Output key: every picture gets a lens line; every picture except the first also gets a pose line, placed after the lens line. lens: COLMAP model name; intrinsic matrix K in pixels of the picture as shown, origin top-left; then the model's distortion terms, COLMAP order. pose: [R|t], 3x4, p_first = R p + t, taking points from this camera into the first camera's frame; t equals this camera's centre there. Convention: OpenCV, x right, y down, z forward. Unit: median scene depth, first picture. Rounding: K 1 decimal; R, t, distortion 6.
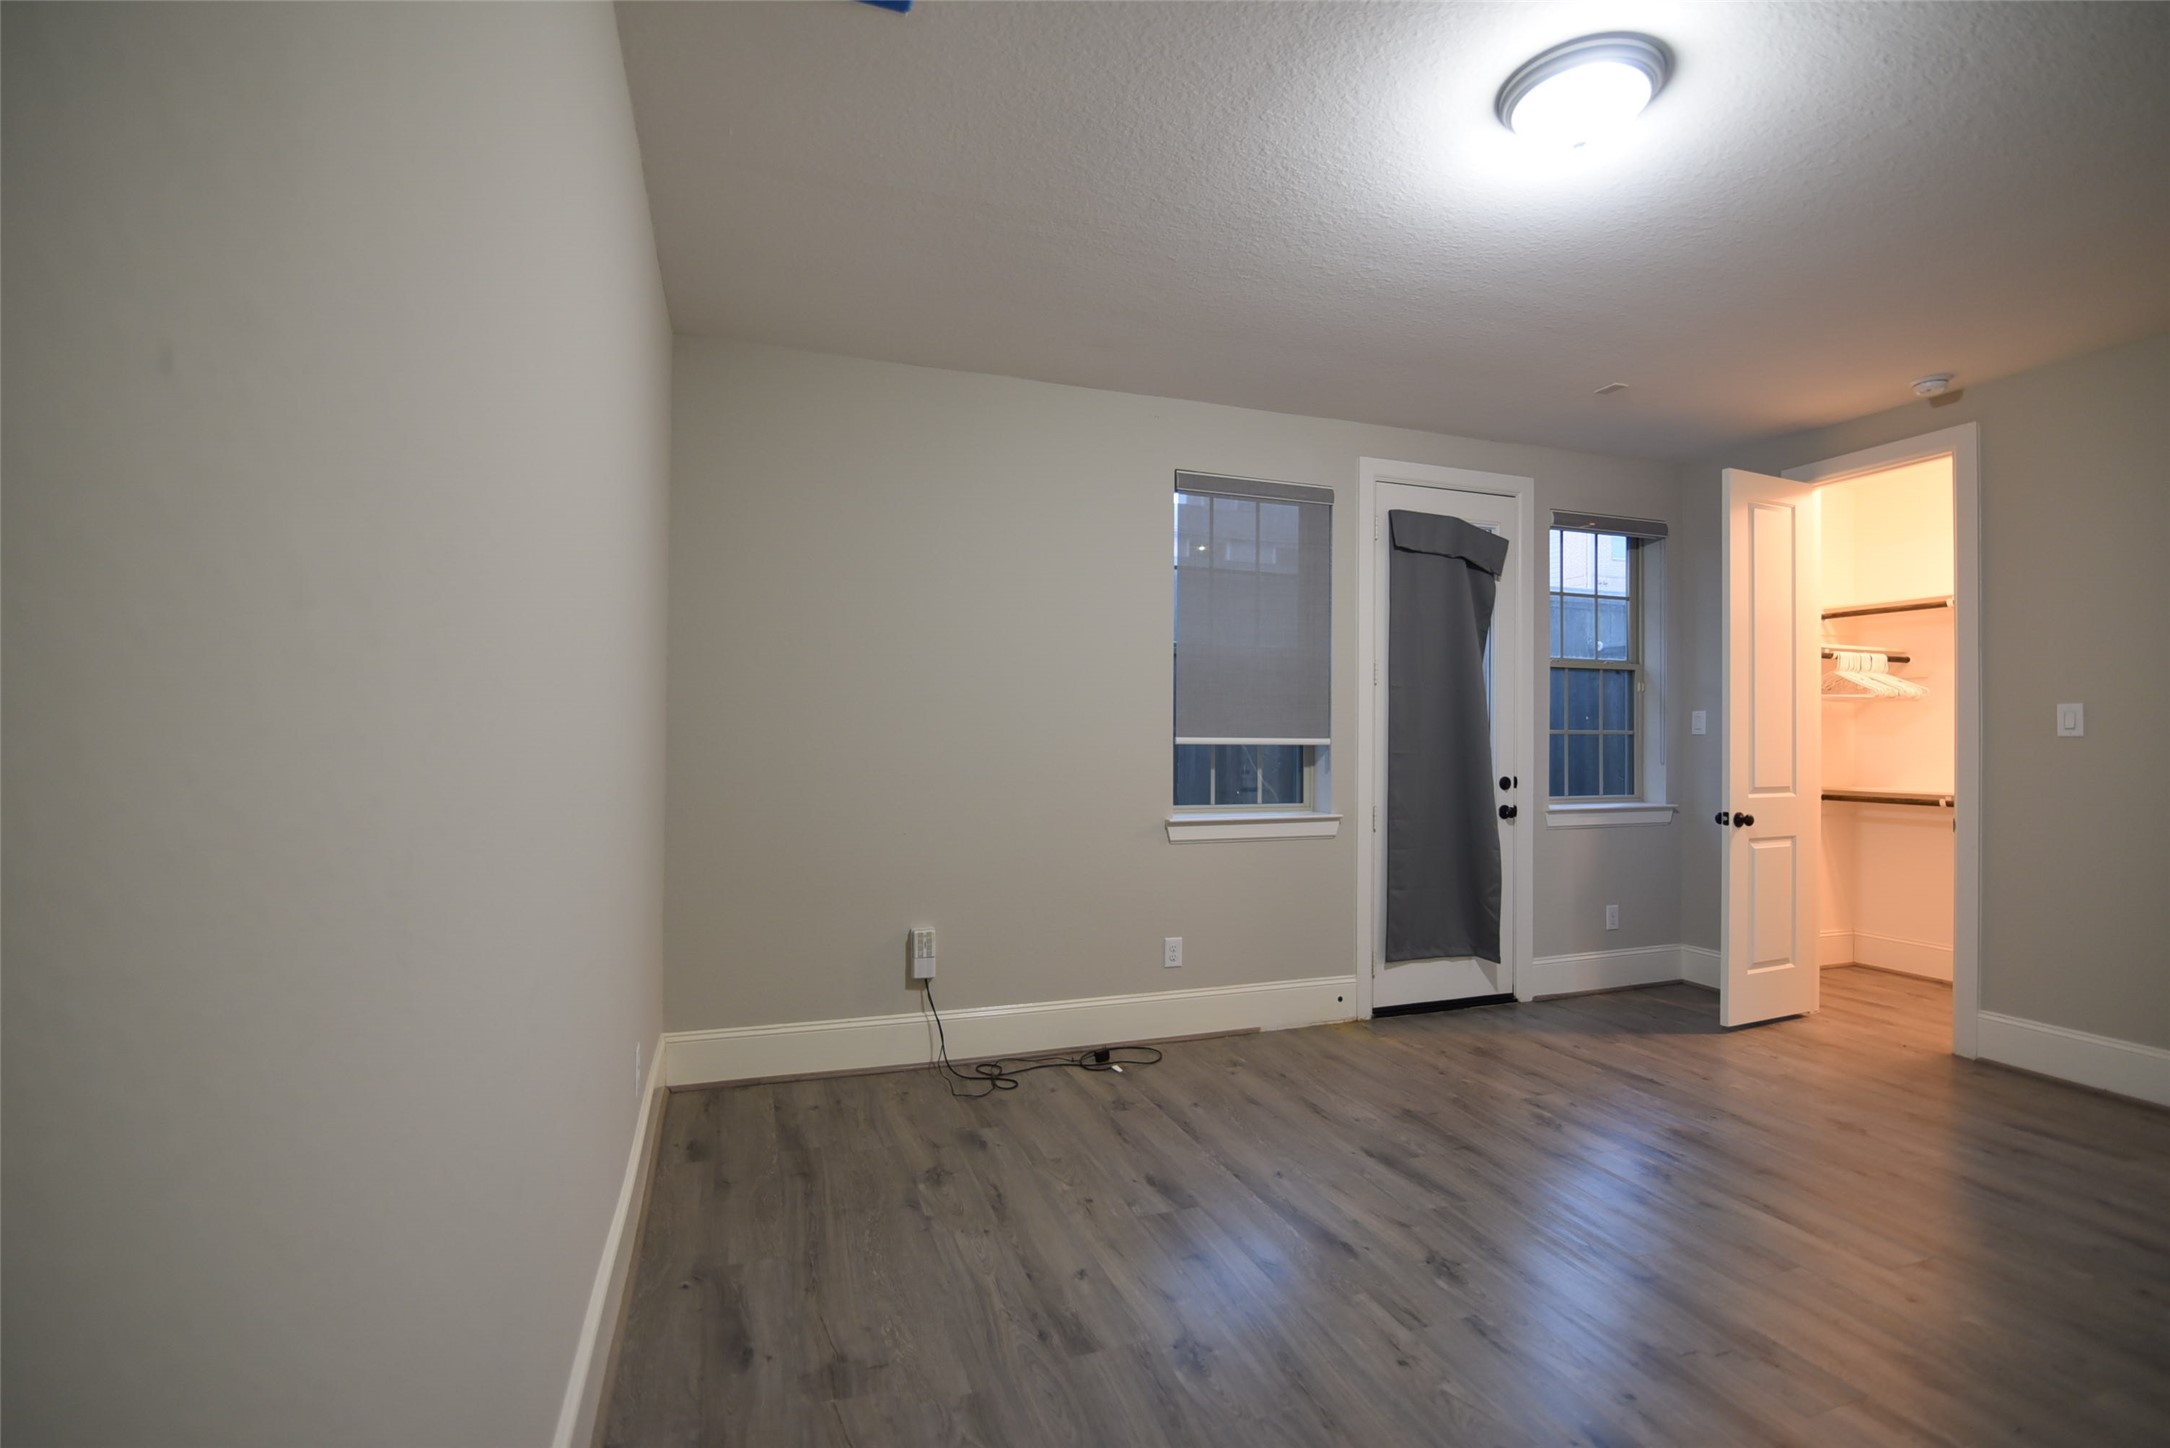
lens RADIAL K [[1006.8, 0, 1085.1], [0, 1006.8, 729.0], [0, 0, 1]] dist [-0.011738, -0.000124]
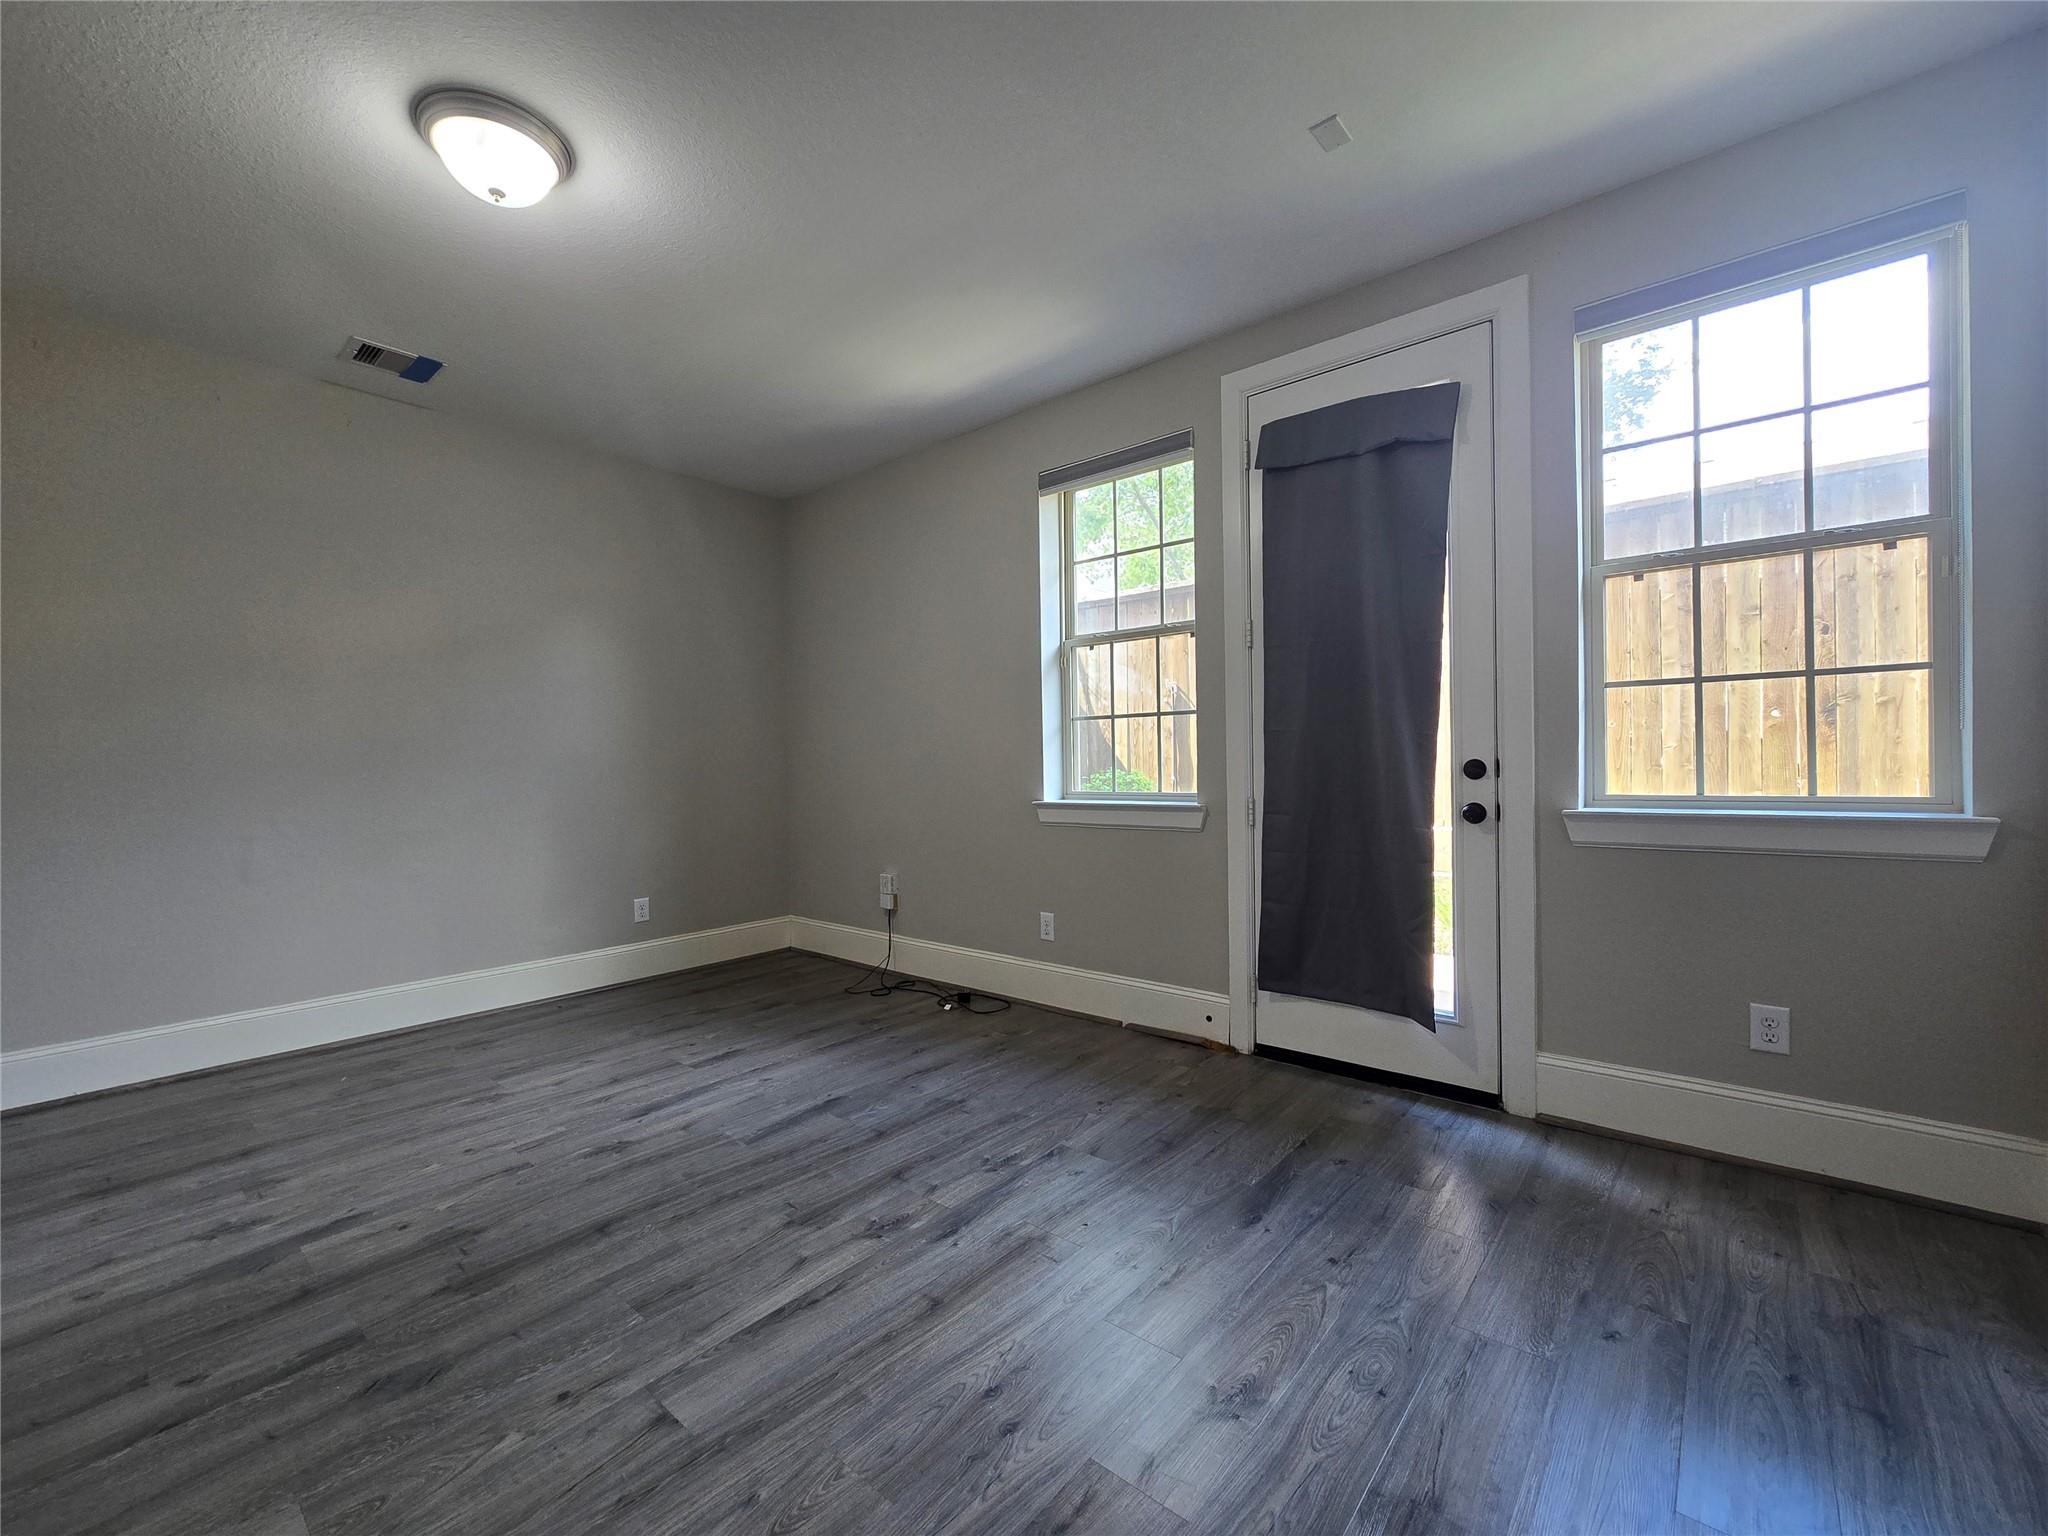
lens RADIAL K [[831.2, 0, 1018.0], [0, 831.2, 771.7], [0, 0, 1]] dist [0.000554, 0.000235]
pose [[0.497457, -0.009088, -0.867441, 0.950440], [0.019947, 0.999801, 0.000965, 0.062542], [0.867259, -0.017783, 0.497539, 0.605686]]
